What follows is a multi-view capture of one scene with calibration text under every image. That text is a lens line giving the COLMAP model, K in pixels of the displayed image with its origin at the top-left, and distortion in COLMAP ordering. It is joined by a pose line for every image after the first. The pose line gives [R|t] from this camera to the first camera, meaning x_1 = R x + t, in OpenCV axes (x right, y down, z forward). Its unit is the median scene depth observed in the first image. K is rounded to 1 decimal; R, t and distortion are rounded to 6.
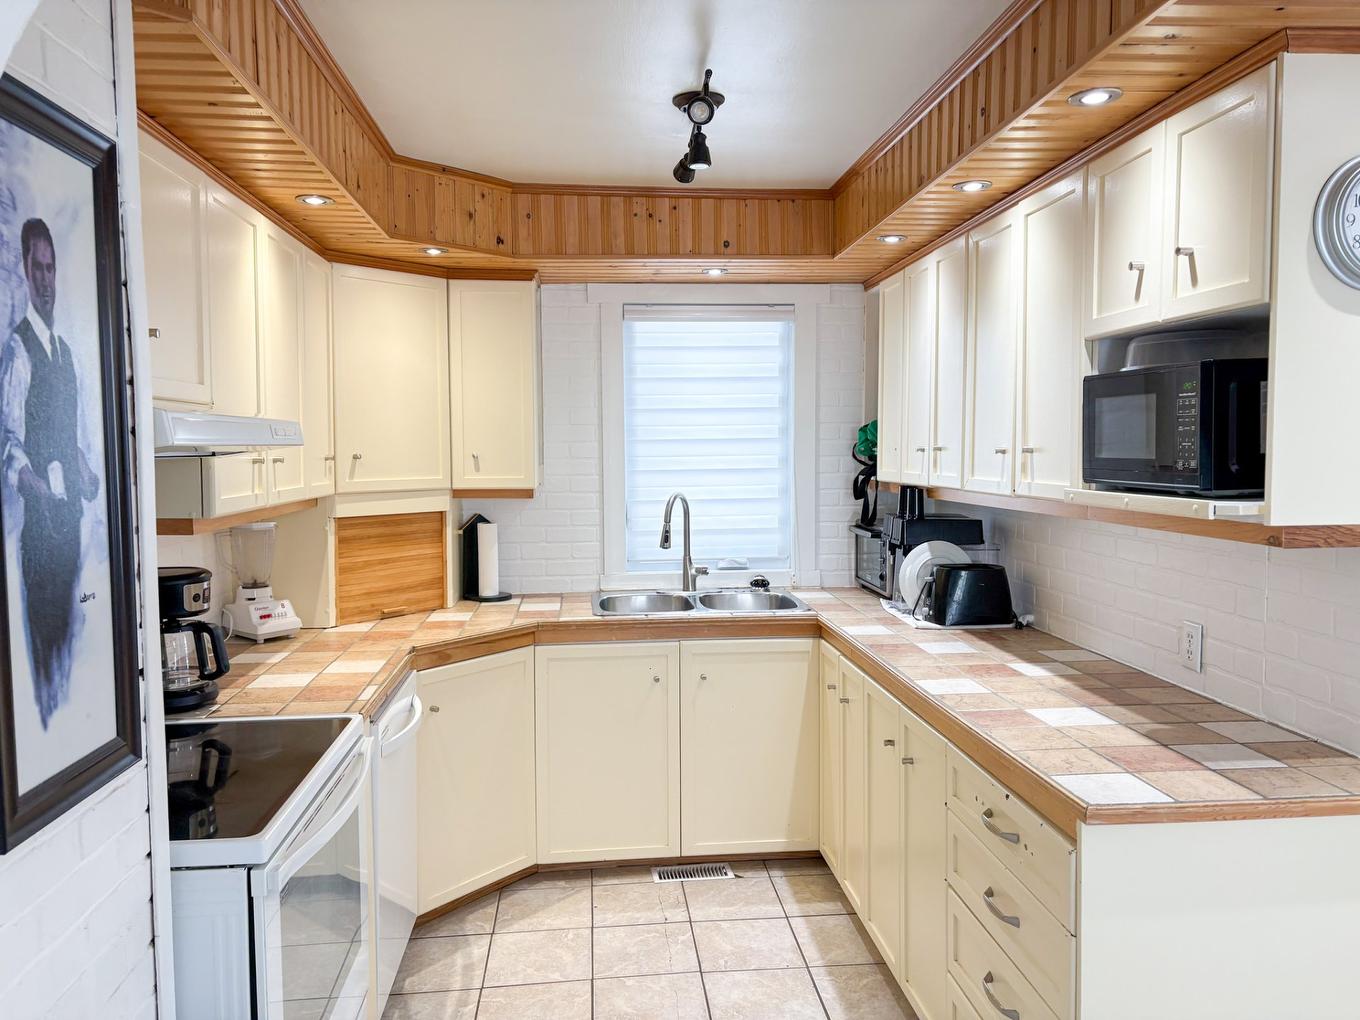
lens RADIAL K [[1039.0, 0, 679.4], [0, 1039.0, 519.4], [0, 0, 1]] dist [0.032051, -0.009553]
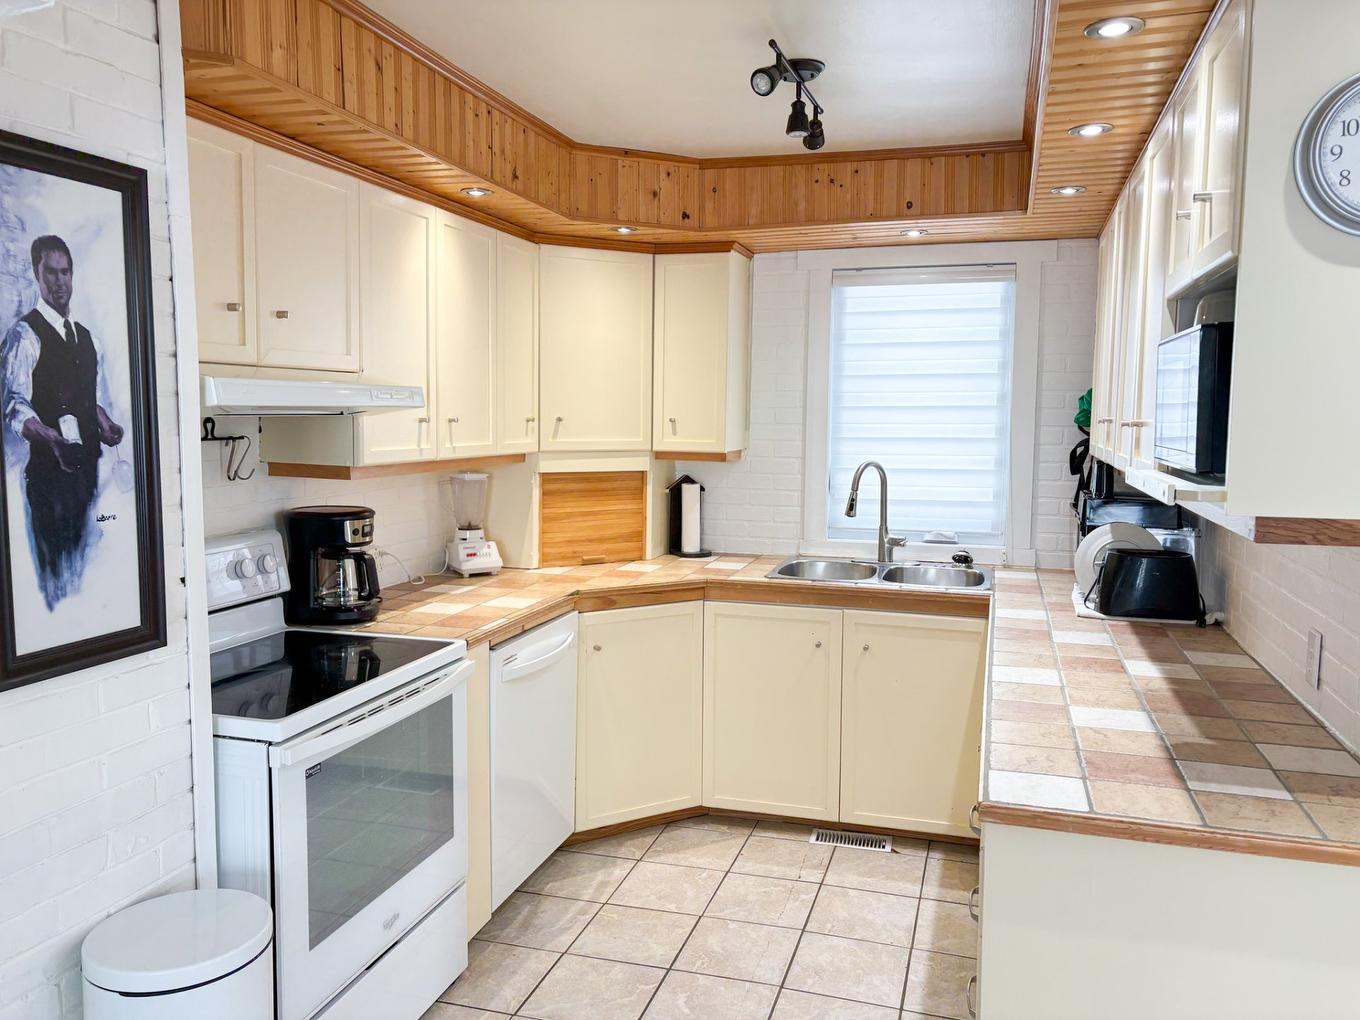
lens RADIAL K [[1039.1, 0, 678.4], [0, 1039.1, 514.8], [0, 0, 1]] dist [0.036361, -0.027425]
pose [[0.926069, 0.052517, -0.373683, 0.238524], [-0.041909, 0.998456, 0.036461, -0.003454], [0.375020, -0.018104, 0.926840, 0.014897]]
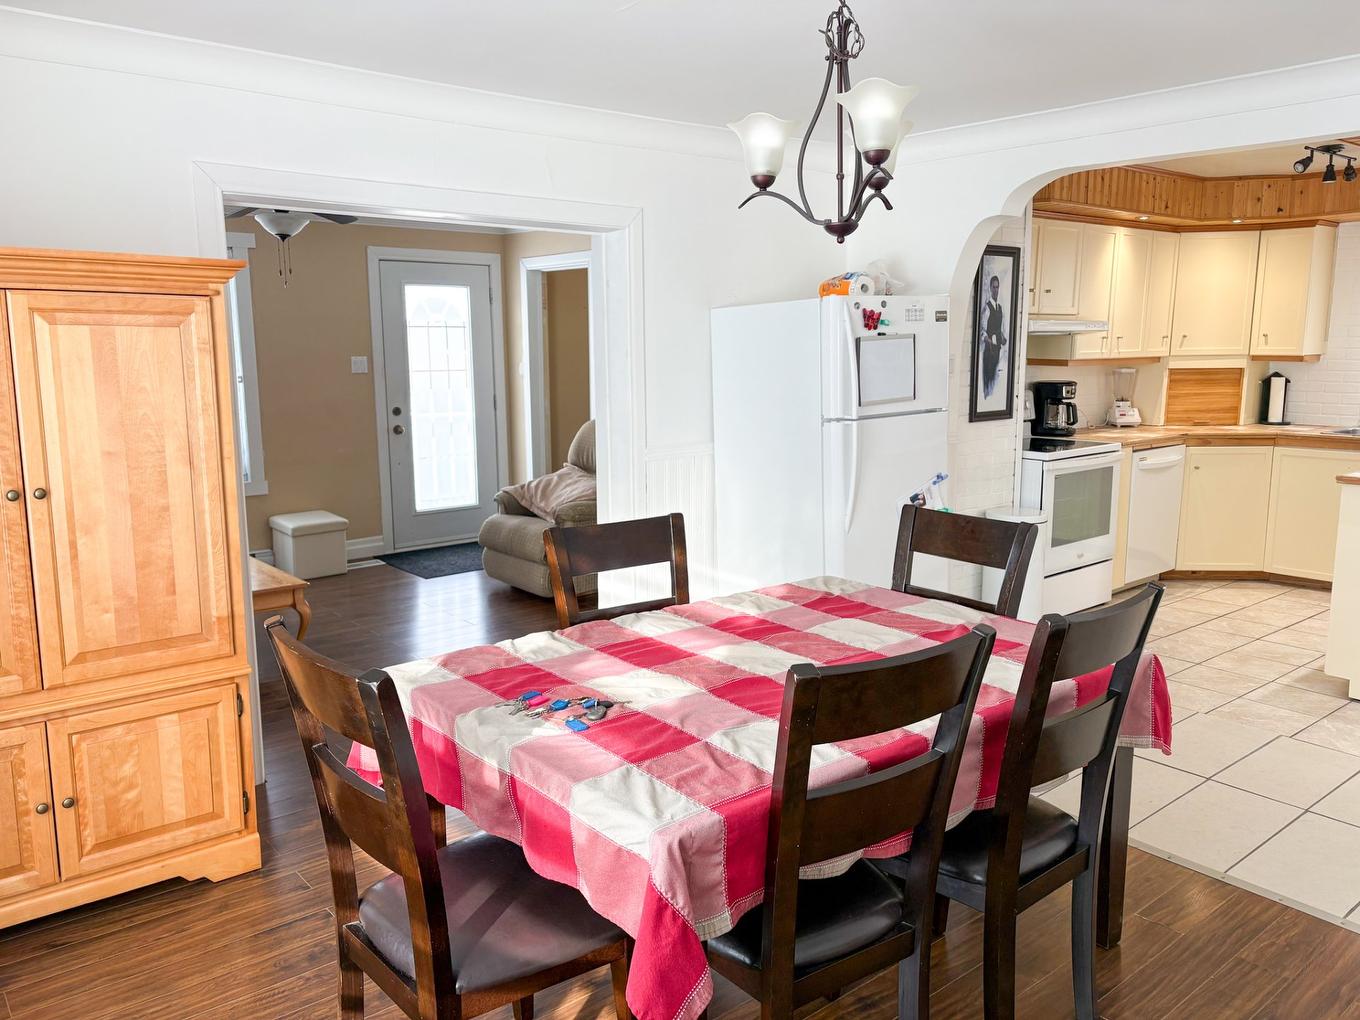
lens RADIAL K [[1039.0, 0, 679.4], [0, 1039.0, 519.4], [0, 0, 1]] dist [0.032051, -0.009553]
pose [[0.568942, 0.141914, -0.810041, 0.777088], [-0.054733, 0.989348, 0.134885, 0.064525], [0.820554, -0.032405, 0.570649, -0.868555]]
